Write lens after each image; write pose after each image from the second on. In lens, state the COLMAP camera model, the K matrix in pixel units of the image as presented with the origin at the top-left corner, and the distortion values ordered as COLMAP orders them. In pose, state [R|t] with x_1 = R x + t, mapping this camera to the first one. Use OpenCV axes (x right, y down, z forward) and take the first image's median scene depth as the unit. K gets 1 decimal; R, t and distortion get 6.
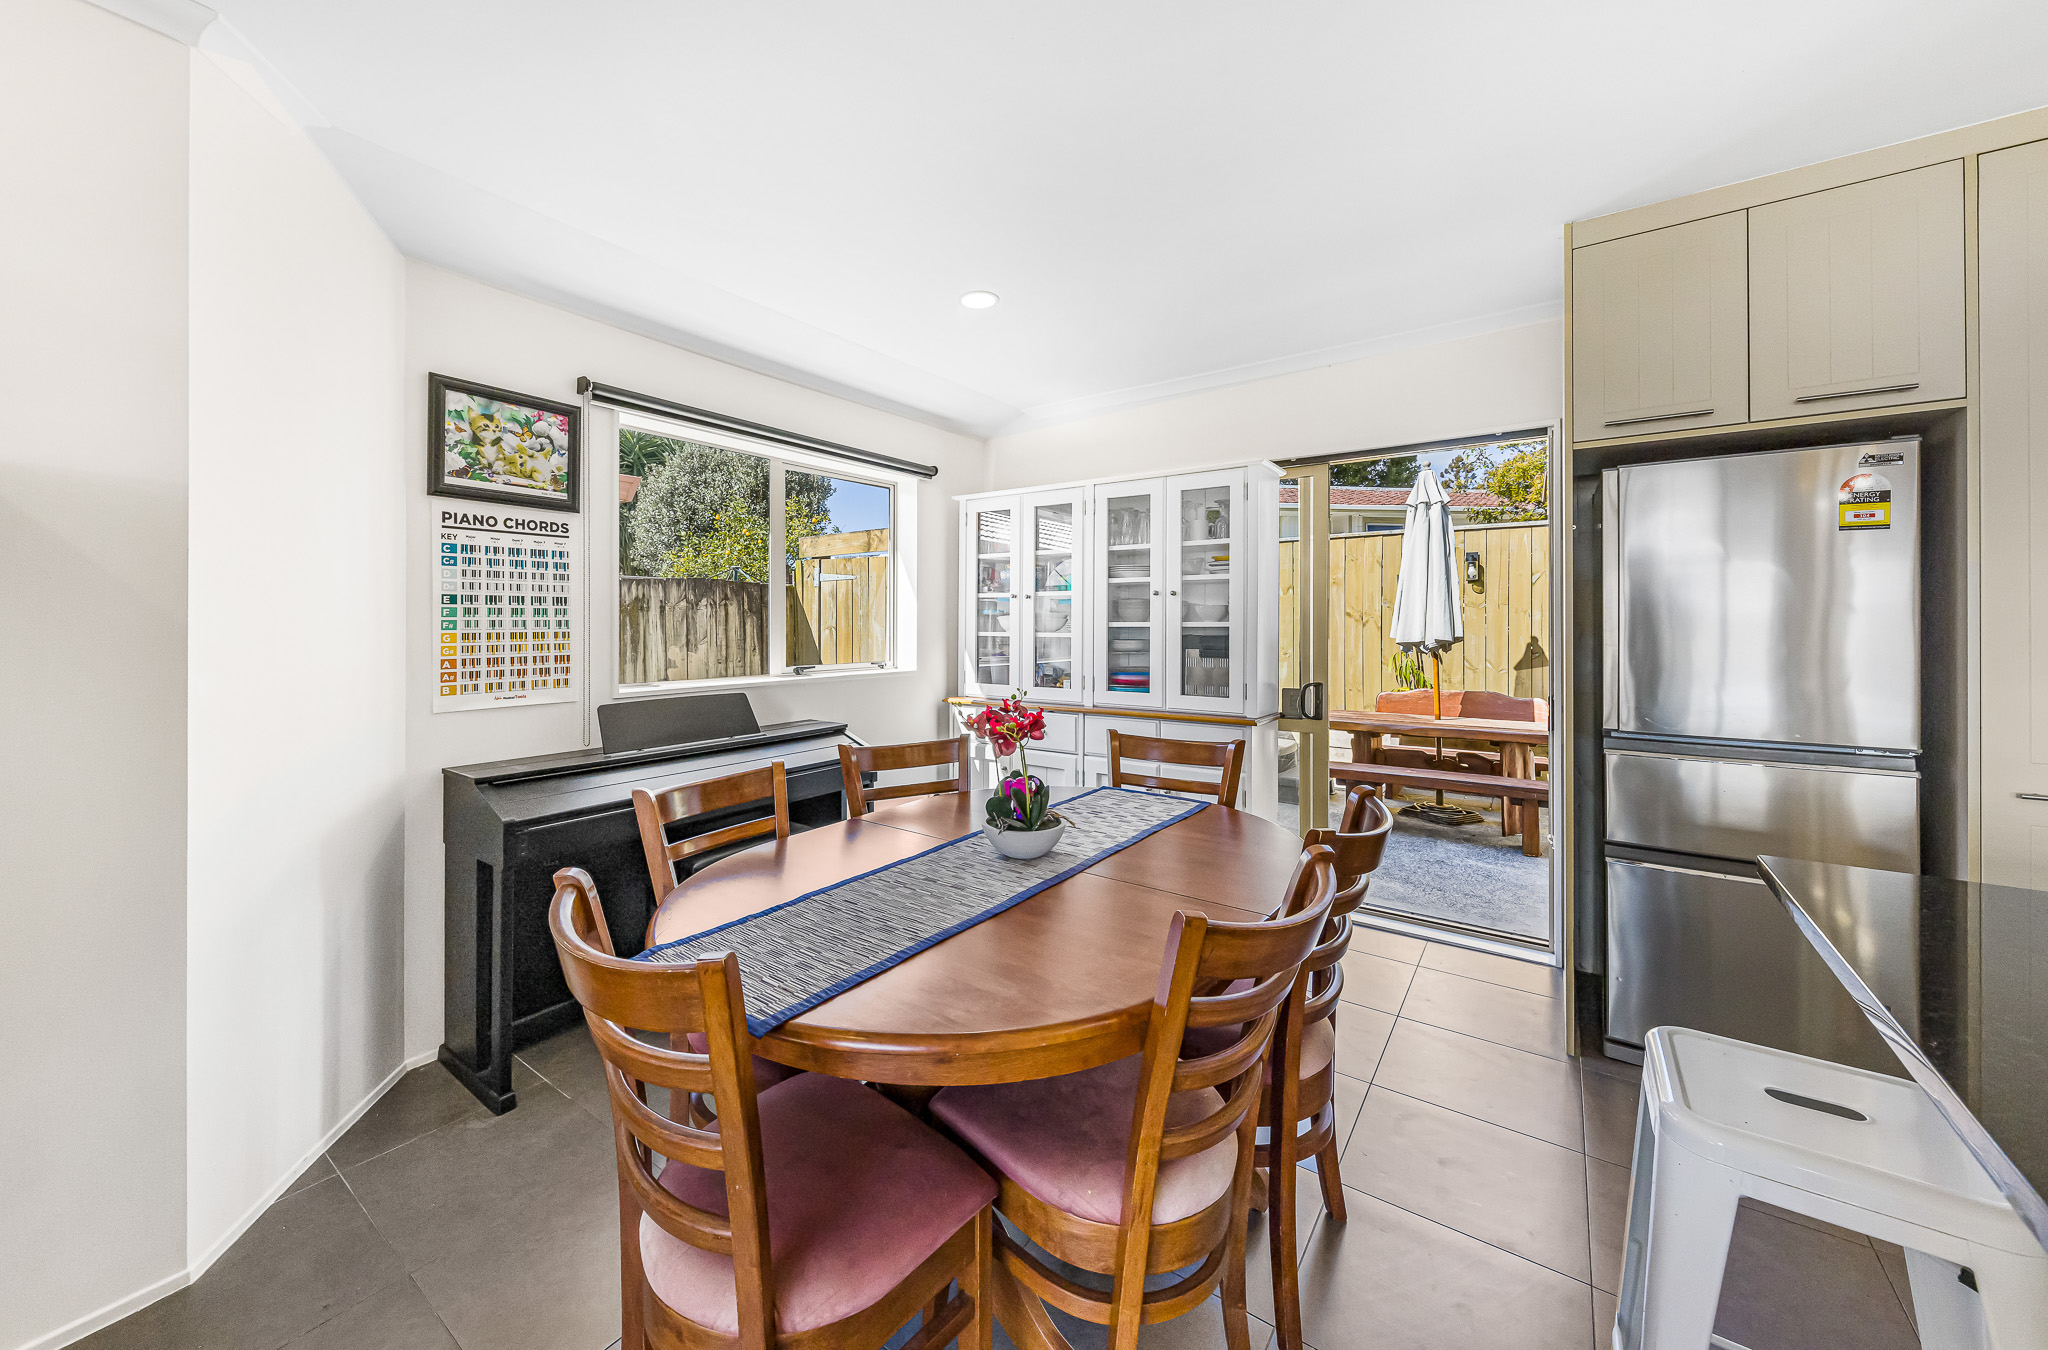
lens RADIAL K [[788.0, 0, 965.7], [0, 788.0, 625.8], [0, 0, 1]] dist [0.006502, 0.000096]
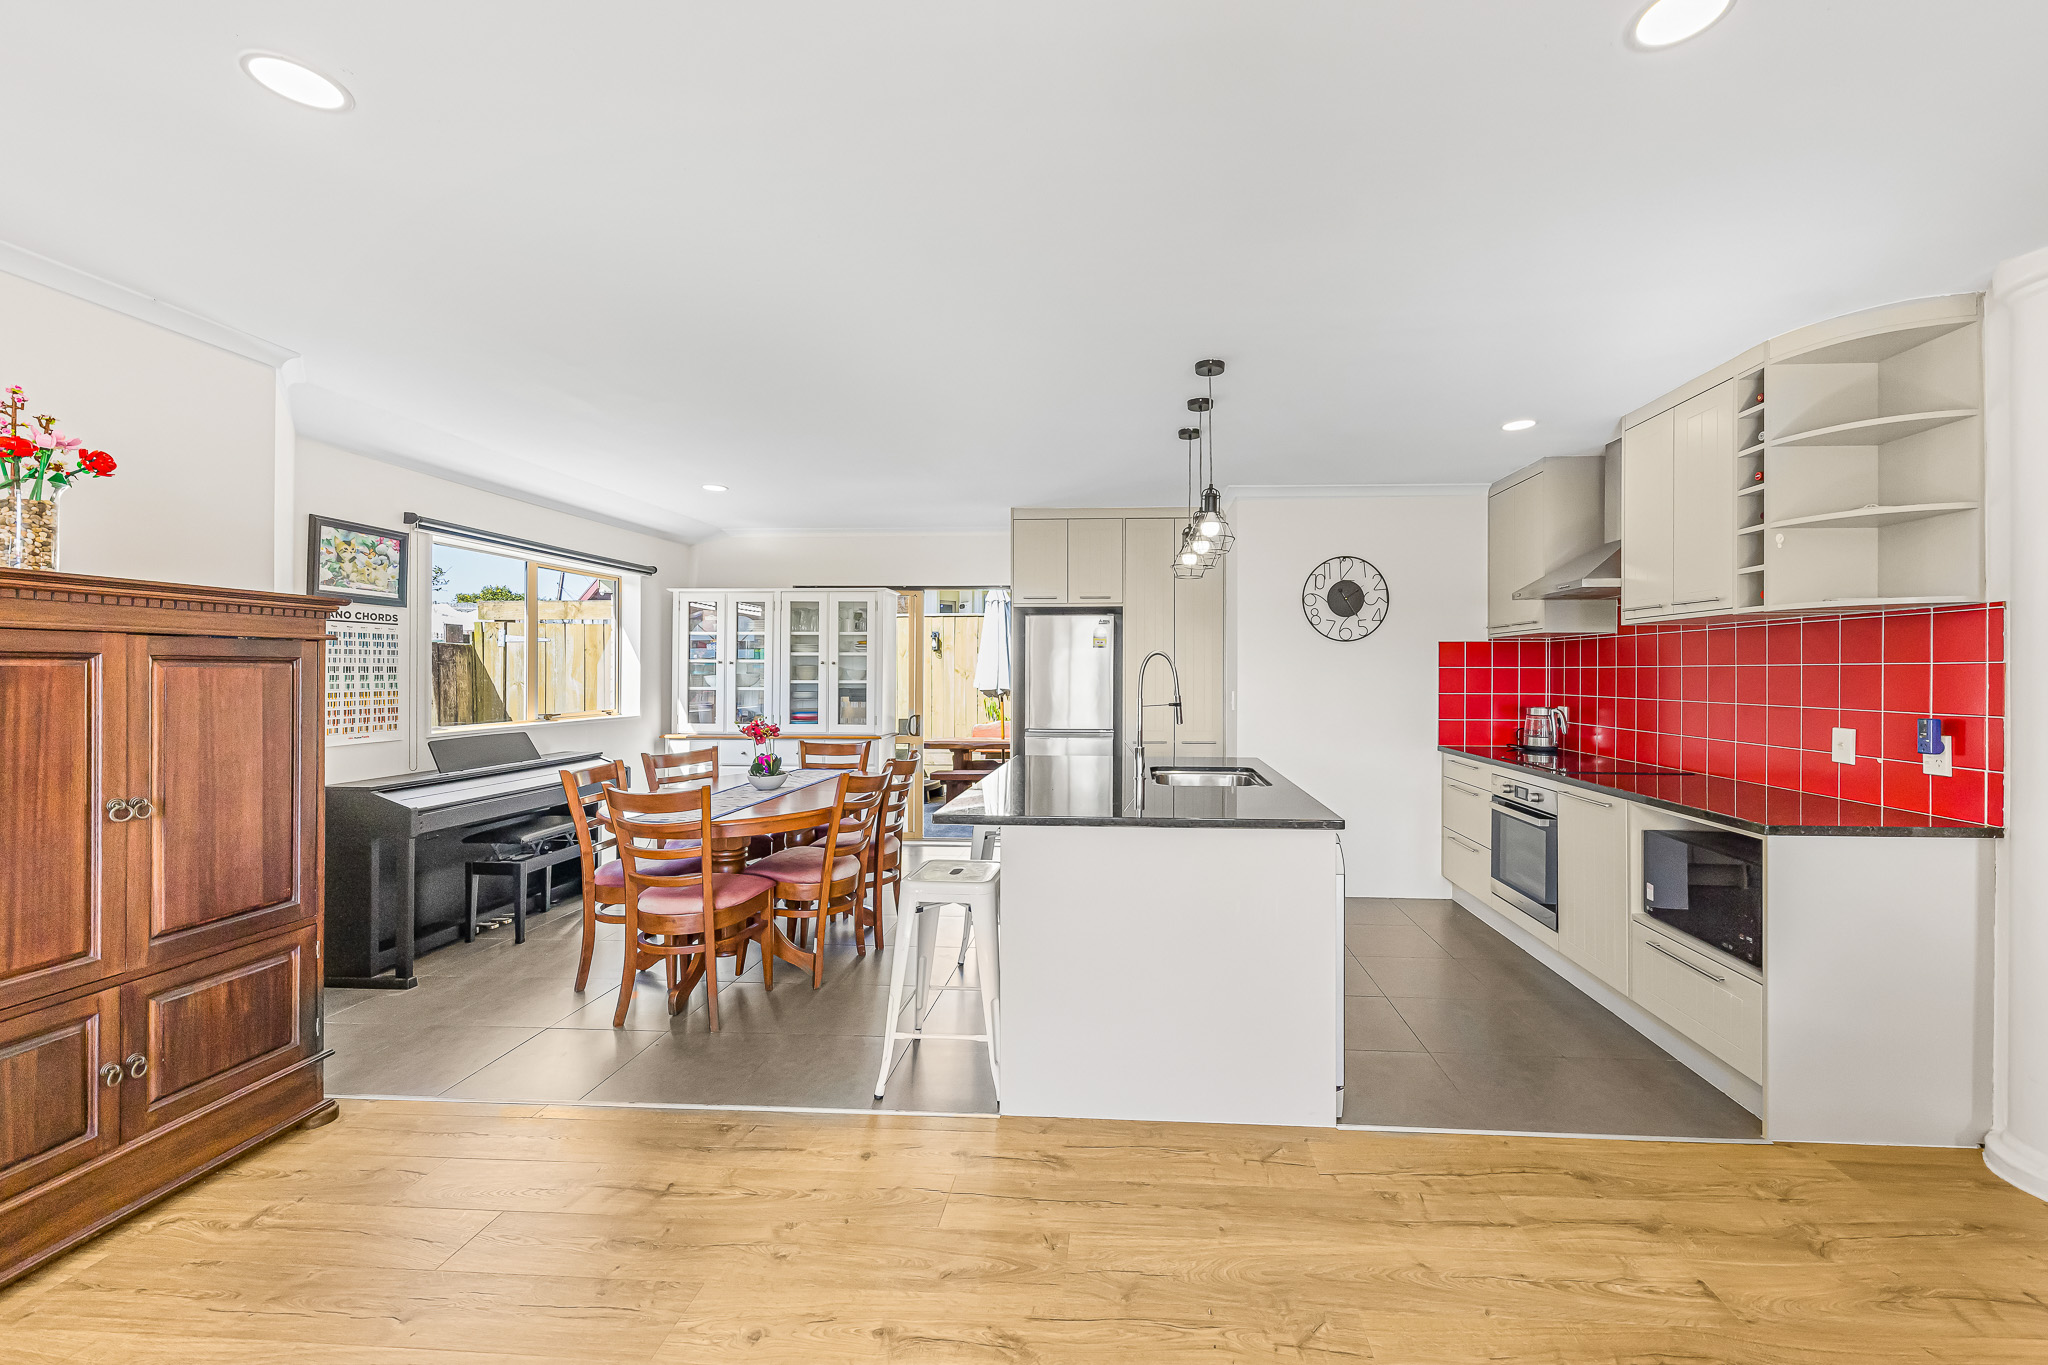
lens RADIAL K [[761.8, 0, 1112.2], [0, 761.8, 671.3], [0, 0, 1]] dist [0.001581, -0.000200]
pose [[0.815933, 0.004355, 0.578130, -0.244614], [-0.002135, 0.999988, -0.004519, -0.023914], [-0.578143, 0.002453, 0.815932, -0.855633]]
